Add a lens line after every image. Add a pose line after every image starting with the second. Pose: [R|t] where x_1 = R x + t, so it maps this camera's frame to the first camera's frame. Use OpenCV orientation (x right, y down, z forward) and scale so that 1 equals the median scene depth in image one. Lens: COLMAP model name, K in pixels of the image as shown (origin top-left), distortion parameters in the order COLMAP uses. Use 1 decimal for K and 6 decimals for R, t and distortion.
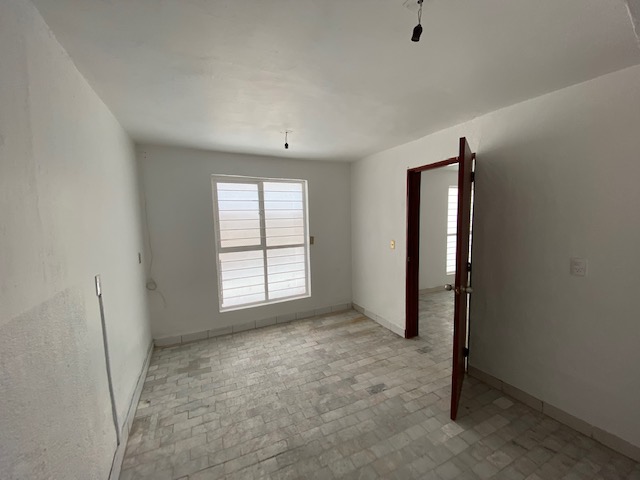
lens RADIAL K [[261.1, 0, 316.4], [0, 261.1, 240.2], [0, 0, 1]] dist [0.000599, -0.012063]
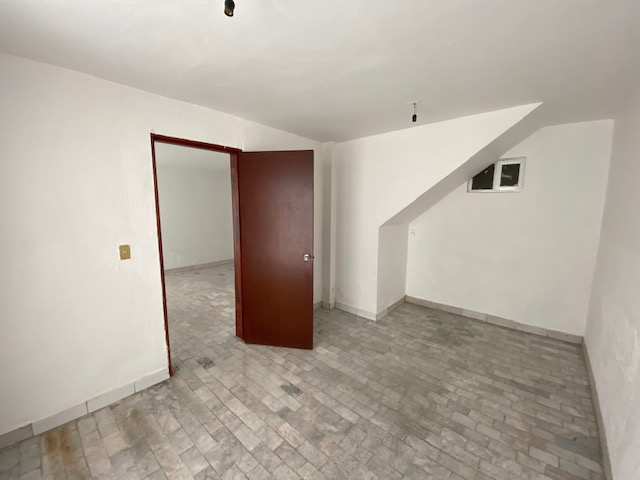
lens RADIAL K [[261.1, 0, 321.8], [0, 261.1, 240.4], [0, 0, 1]] dist [0.000599, -0.012063]
pose [[-0.413625, -0.101962, 0.904720, -0.540269], [0.090373, 0.984203, 0.152238, -0.075576], [-0.905951, 0.144732, -0.397876, 1.081720]]
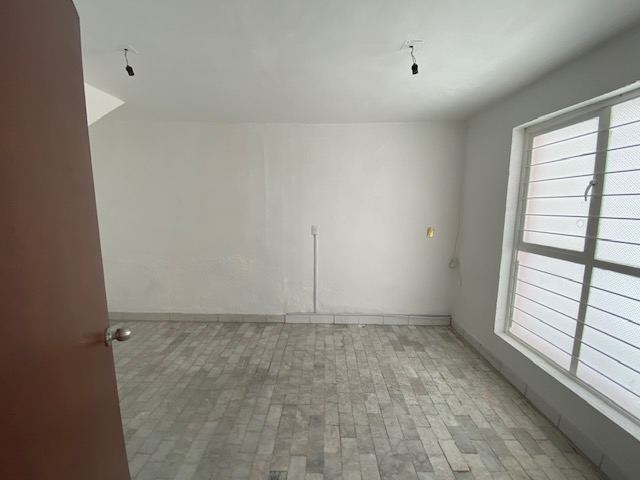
lens RADIAL K [[261.1, 0, 315.8], [0, 261.1, 238.7], [0, 0, 1]] dist [0.000599, -0.012063]
pose [[-0.445443, 0.134662, -0.885125, 0.562869], [-0.080825, 0.978539, 0.189549, -0.077964], [0.891655, 0.155973, -0.424999, 1.118594]]
